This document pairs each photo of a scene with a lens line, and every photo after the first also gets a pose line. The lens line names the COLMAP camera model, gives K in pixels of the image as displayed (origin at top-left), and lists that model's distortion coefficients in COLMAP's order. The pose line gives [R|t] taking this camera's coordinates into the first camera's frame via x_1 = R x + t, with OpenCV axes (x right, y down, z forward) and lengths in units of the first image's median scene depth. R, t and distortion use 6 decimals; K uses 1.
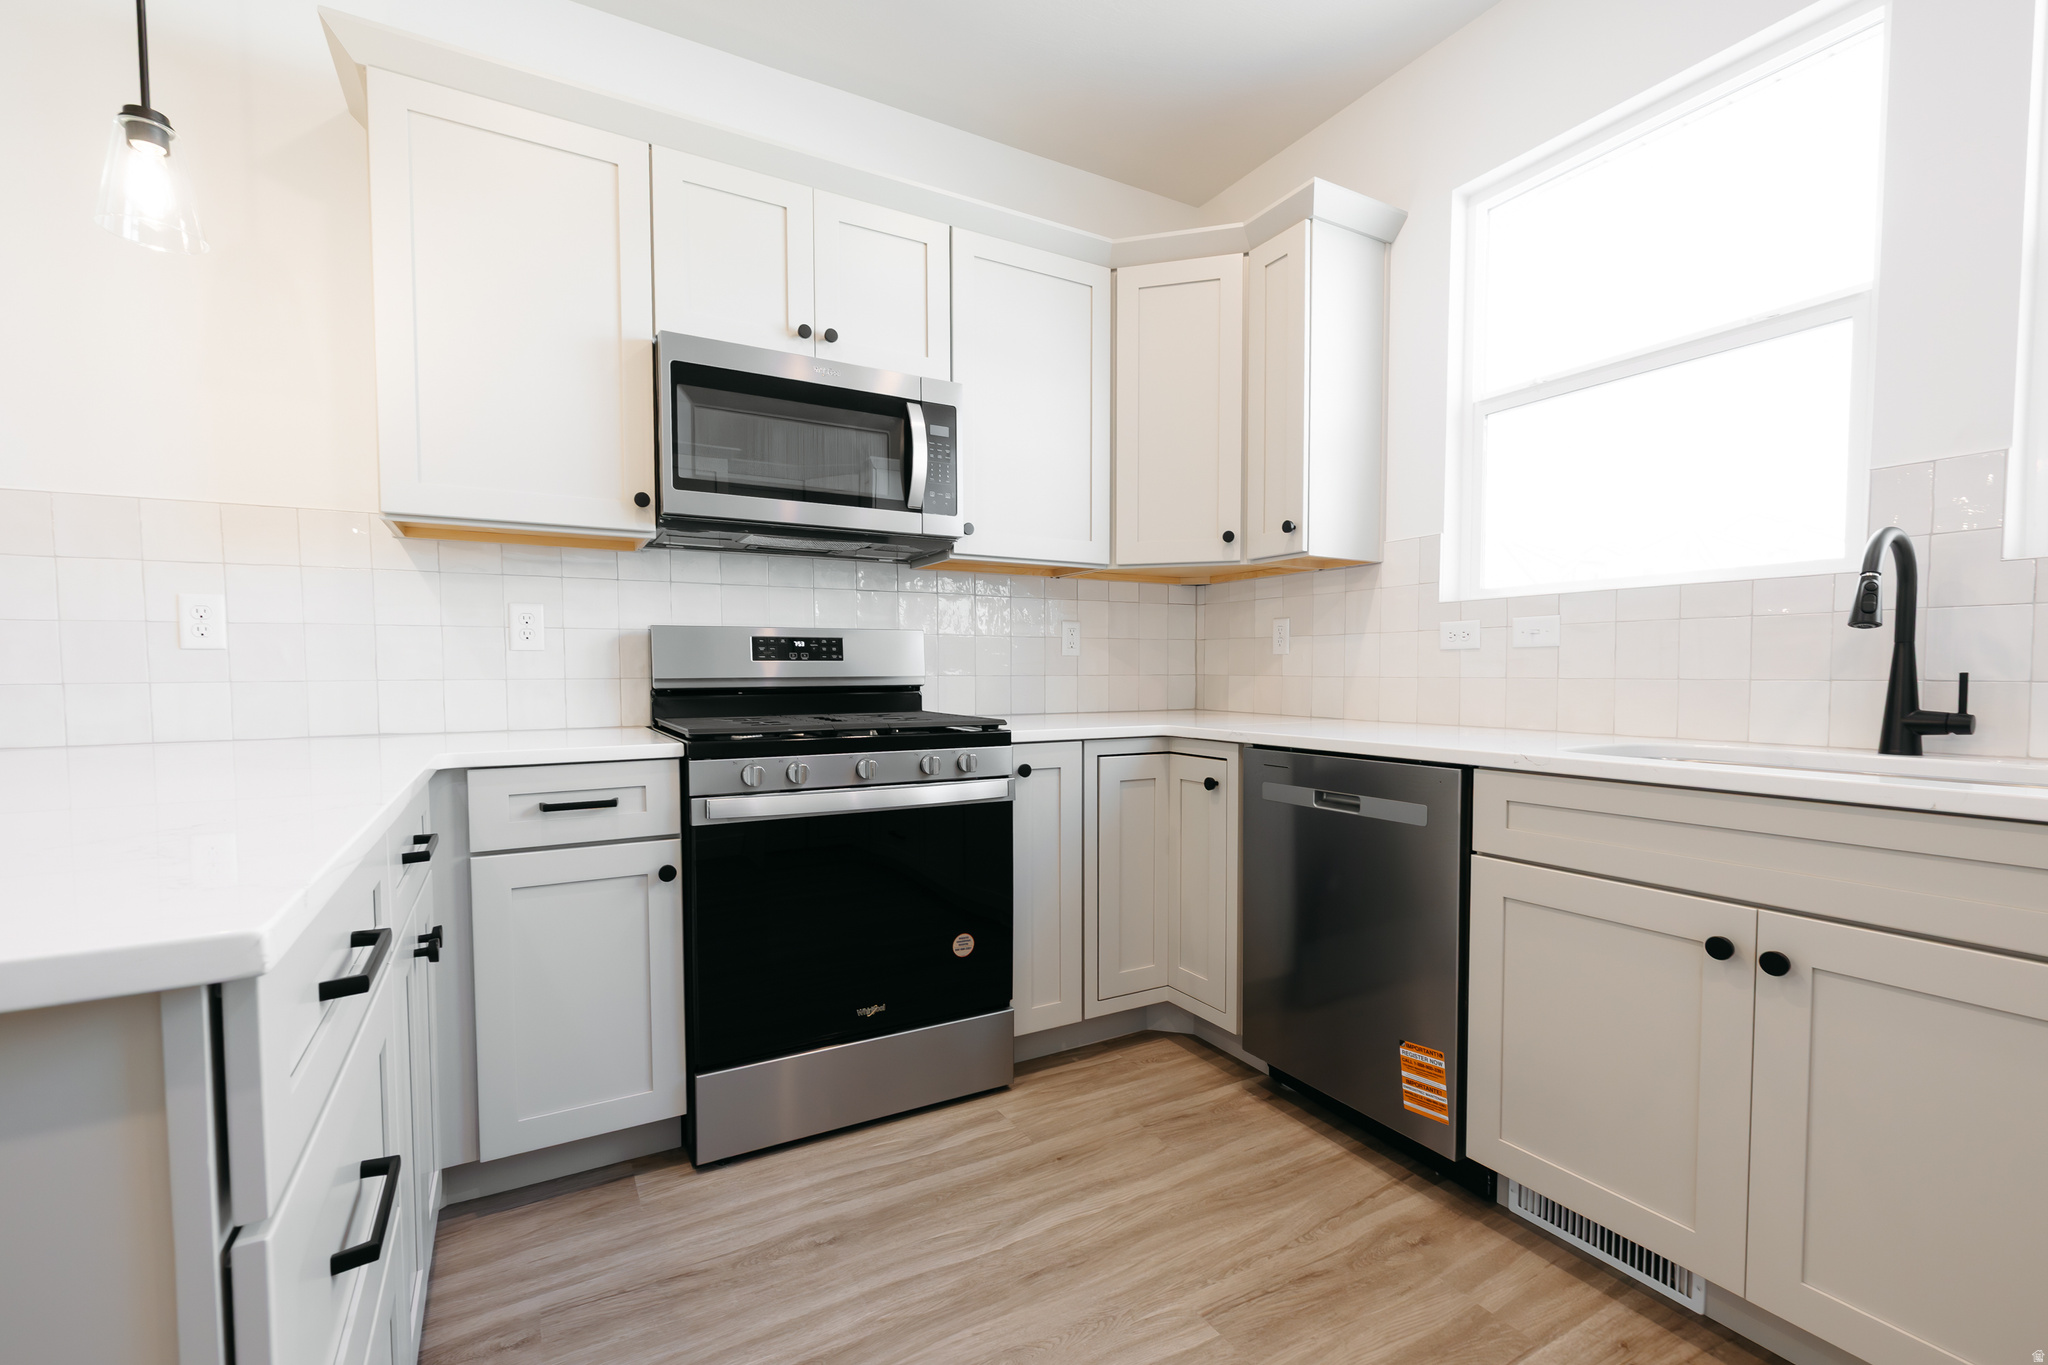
lens RADIAL K [[895.3, 0, 1046.9], [0, 895.3, 714.5], [0, 0, 1]] dist [-0.002614, 0.000382]
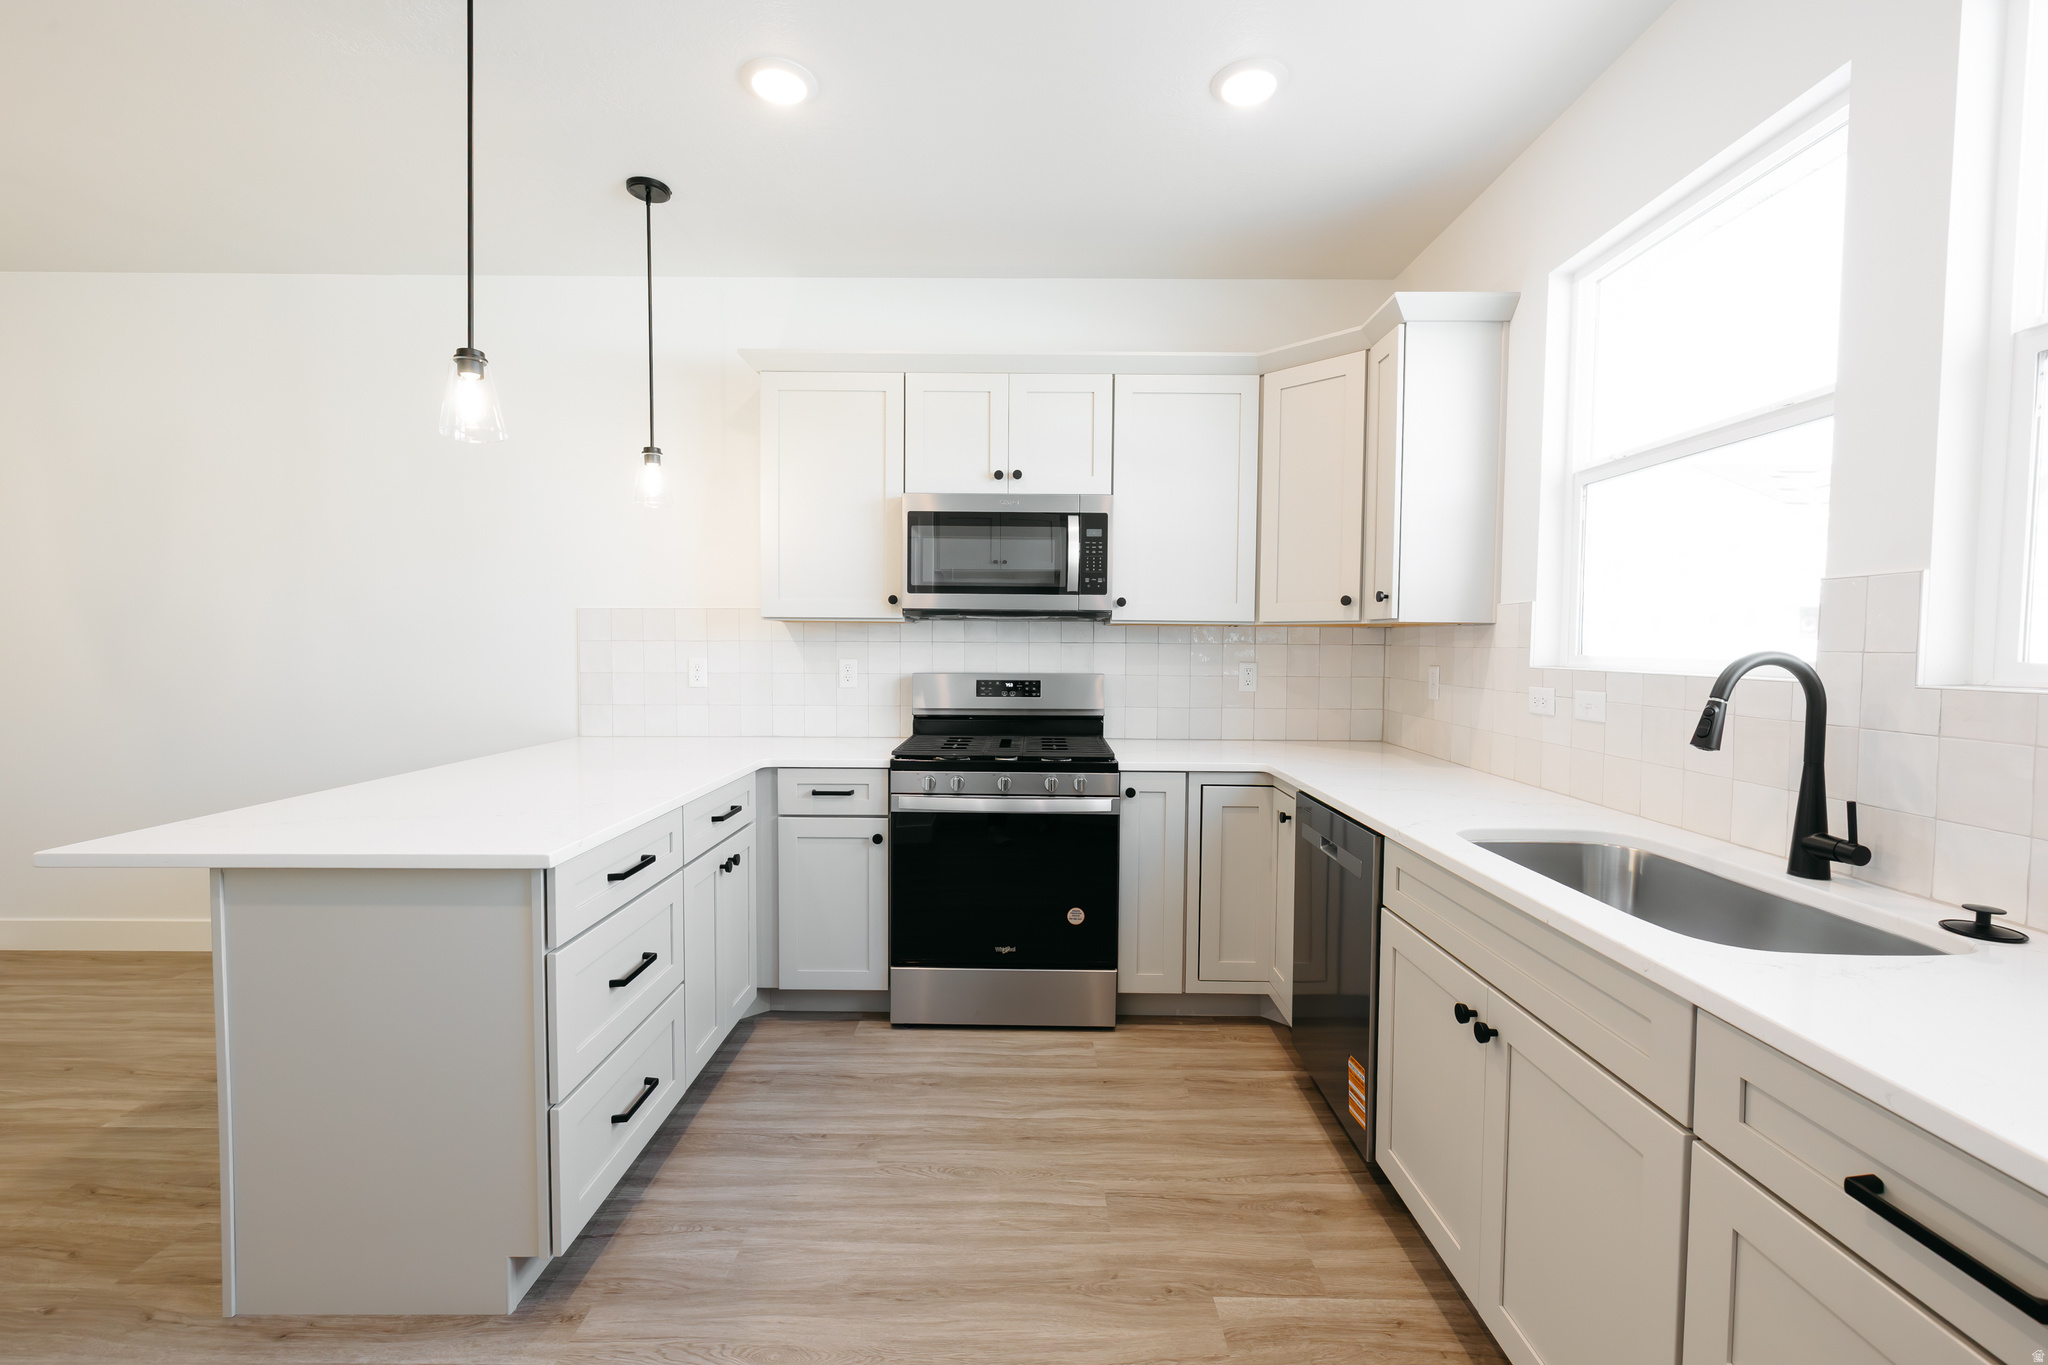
lens RADIAL K [[871.4, 0, 1024.0], [0, 871.4, 682.5], [0, 0, 1]] dist [-0.008413, 0.000019]
pose [[0.859810, 0.033023, -0.509545, 0.534210], [-0.034319, 0.999387, 0.006859, -0.112344], [0.509459, 0.011589, 0.860417, -0.203163]]
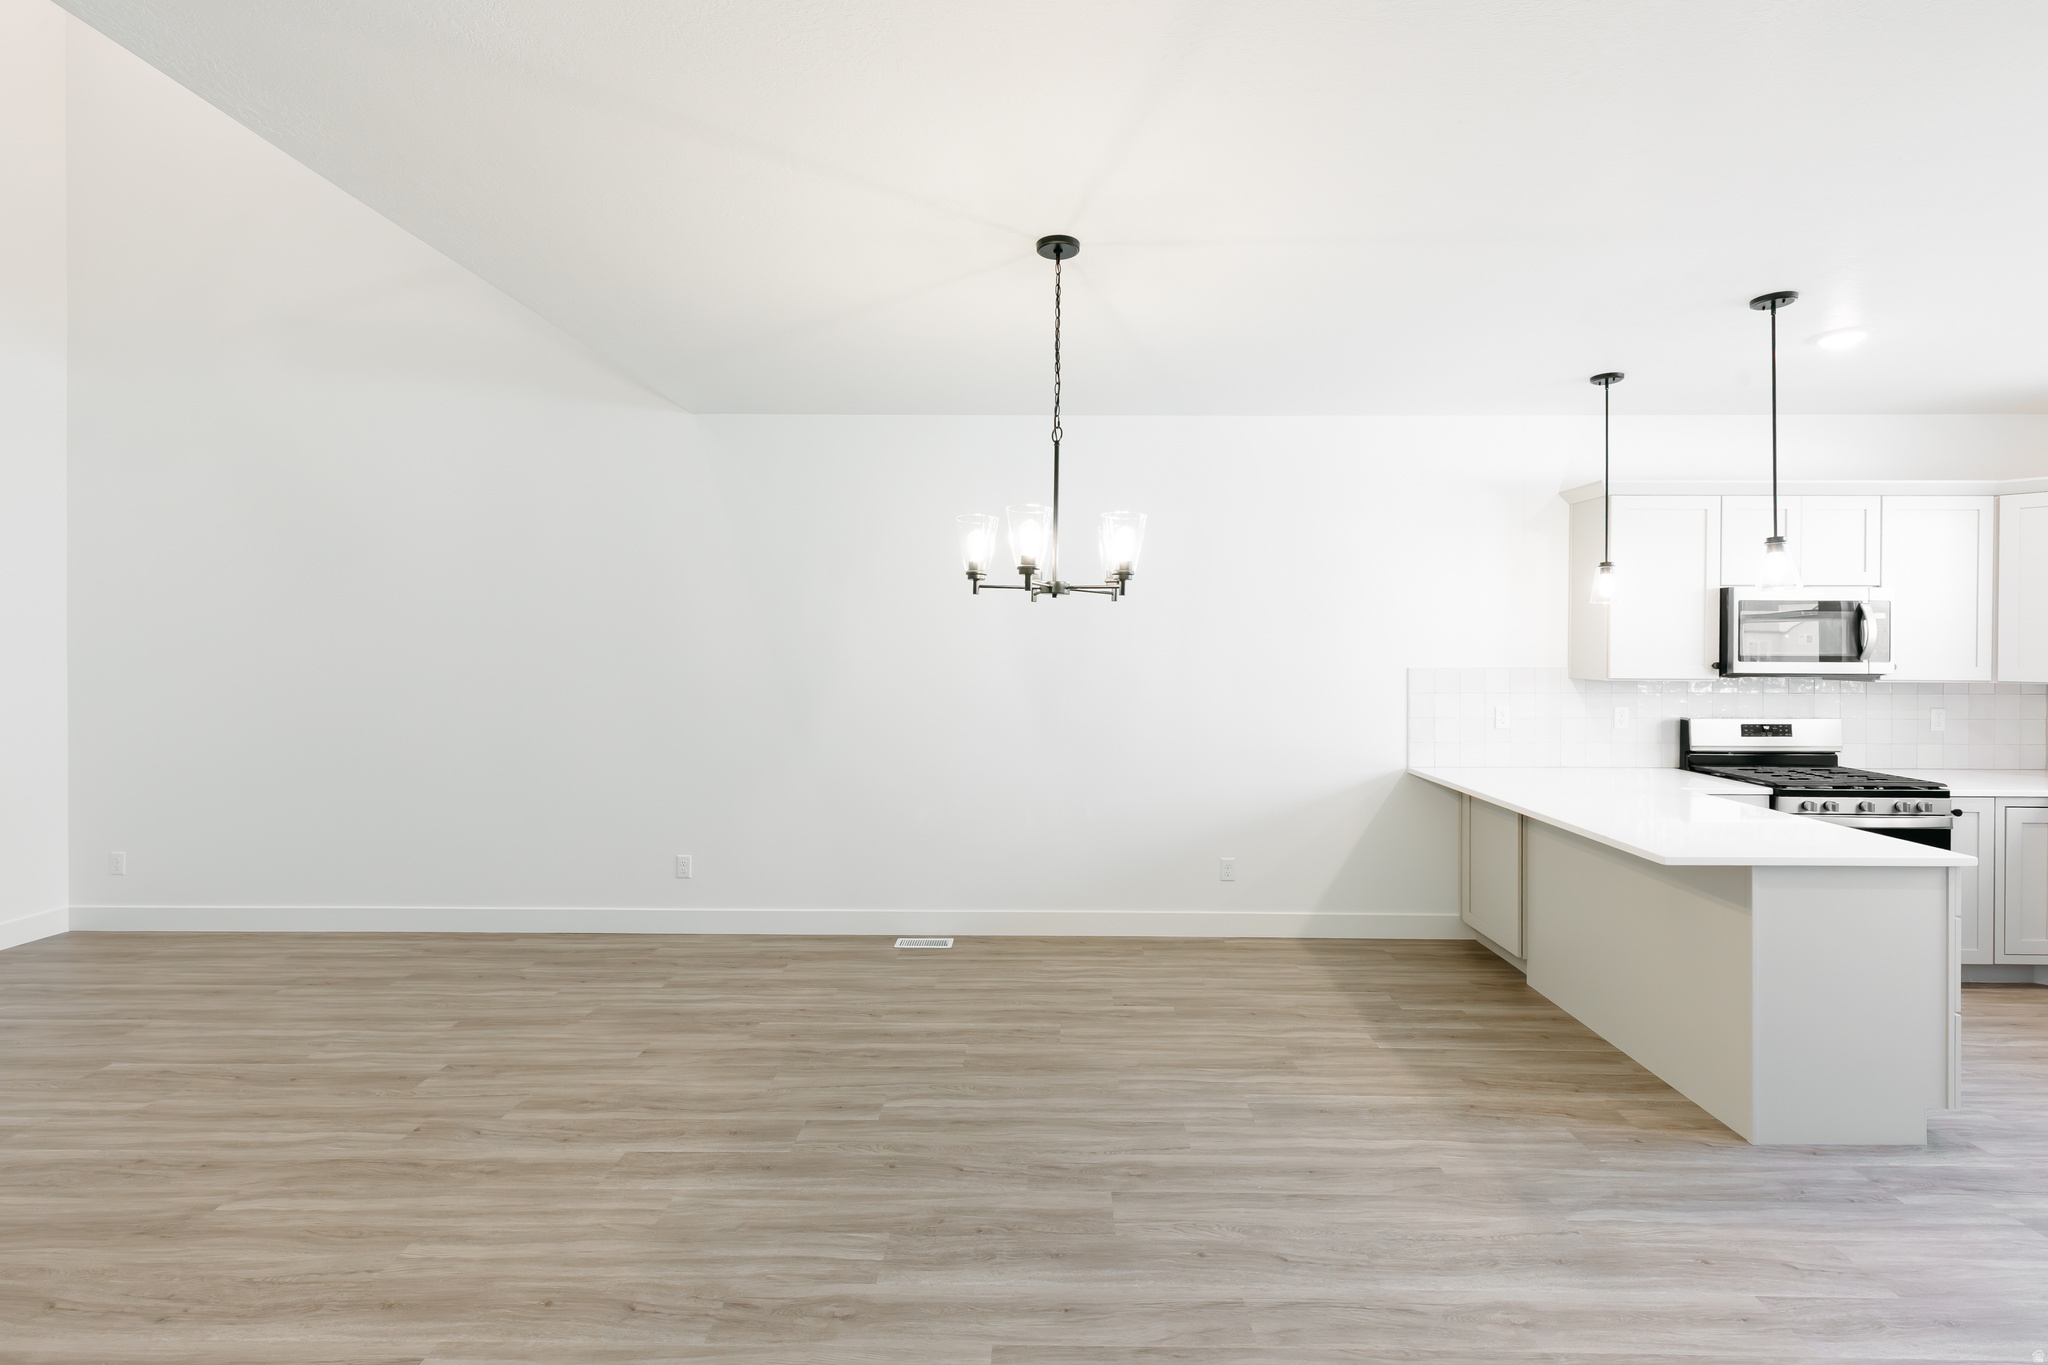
lens RADIAL K [[895.8, 0, 1024.9], [0, 895.8, 649.0], [0, 0, 1]] dist [0.002403, 0.000370]
pose [[0.849735, 0.009723, -0.527121, -0.725597], [-0.030356, 0.999074, -0.030506, -0.166565], [0.526336, 0.041924, 0.849242, -1.657385]]
